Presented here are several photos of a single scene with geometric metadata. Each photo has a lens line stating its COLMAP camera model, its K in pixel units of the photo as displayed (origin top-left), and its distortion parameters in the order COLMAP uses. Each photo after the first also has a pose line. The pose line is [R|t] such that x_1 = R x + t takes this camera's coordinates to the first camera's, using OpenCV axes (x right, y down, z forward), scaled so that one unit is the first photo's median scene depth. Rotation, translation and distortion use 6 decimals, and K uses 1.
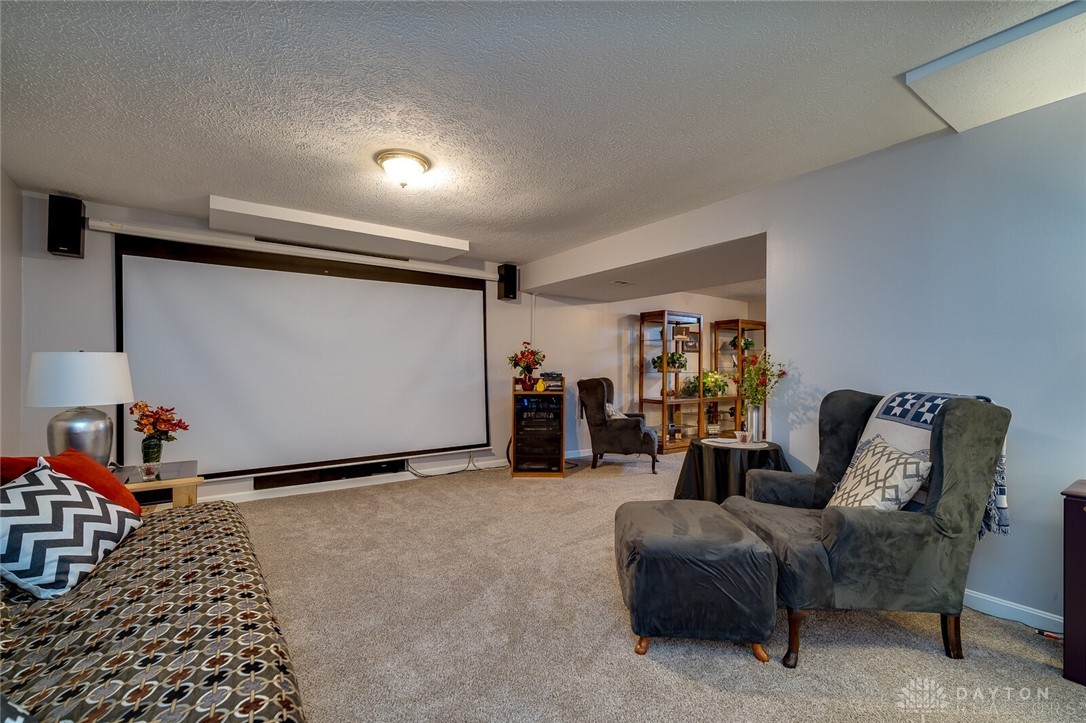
lens RADIAL K [[465.9, 0, 549.2], [0, 465.9, 365.6], [0, 0, 1]] dist [0.001876, 0.000086]
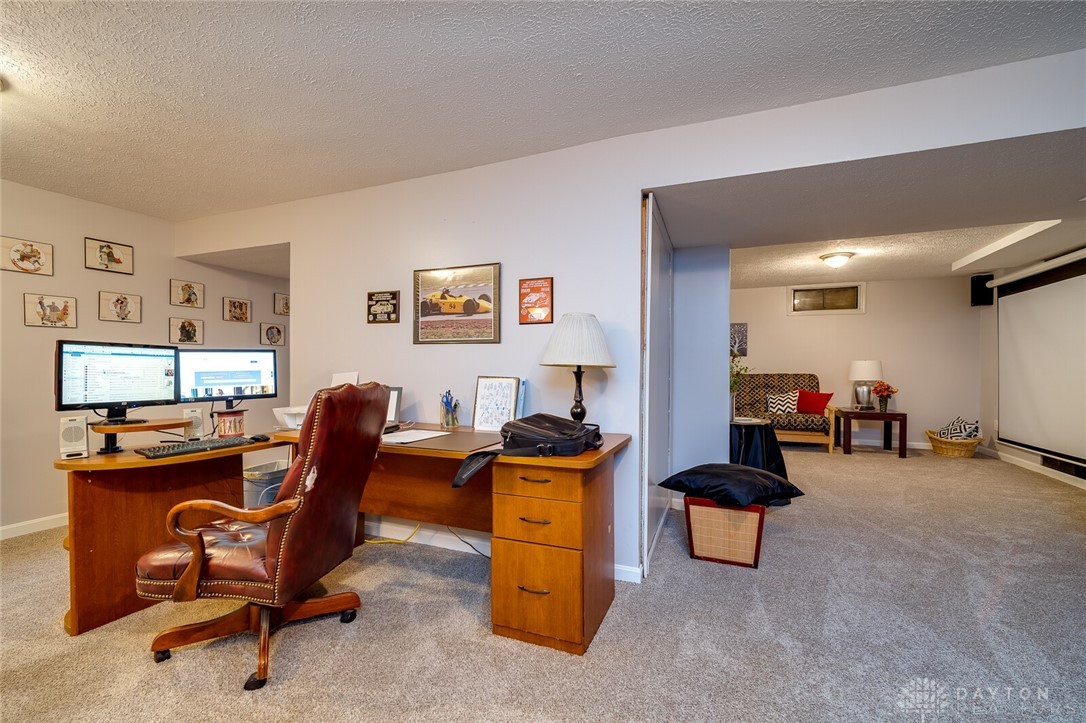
lens RADIAL K [[465.9, 0, 537.4], [0, 465.9, 364.5], [0, 0, 1]] dist [0.001876, 0.000086]
pose [[-0.845130, 0.004341, -0.534544, 1.364424], [0.004513, 0.999989, 0.000987, -0.013427], [0.534543, -0.001578, -0.845140, 1.539523]]
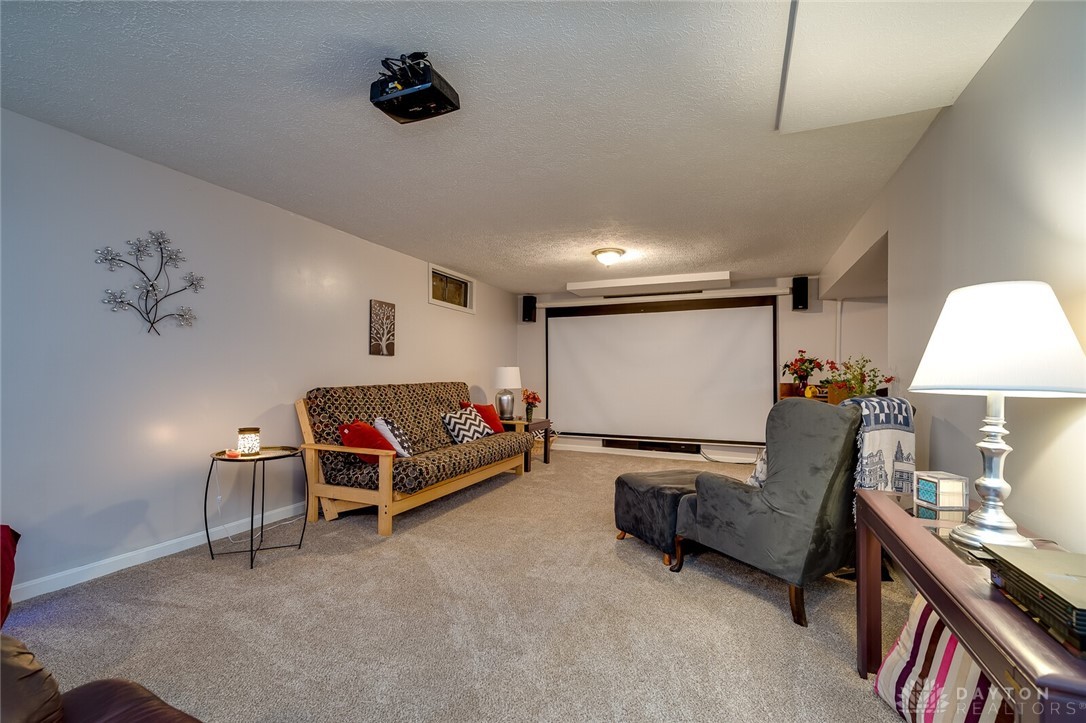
lens RADIAL K [[465.9, 0, 547.0], [0, 465.9, 366.2], [0, 0, 1]] dist [0.001876, 0.000086]
pose [[0.530378, -0.015372, -0.847622, 0.795683], [-0.000297, 0.999832, -0.018318, 0.007426], [0.847761, 0.009967, 0.530285, -0.072658]]
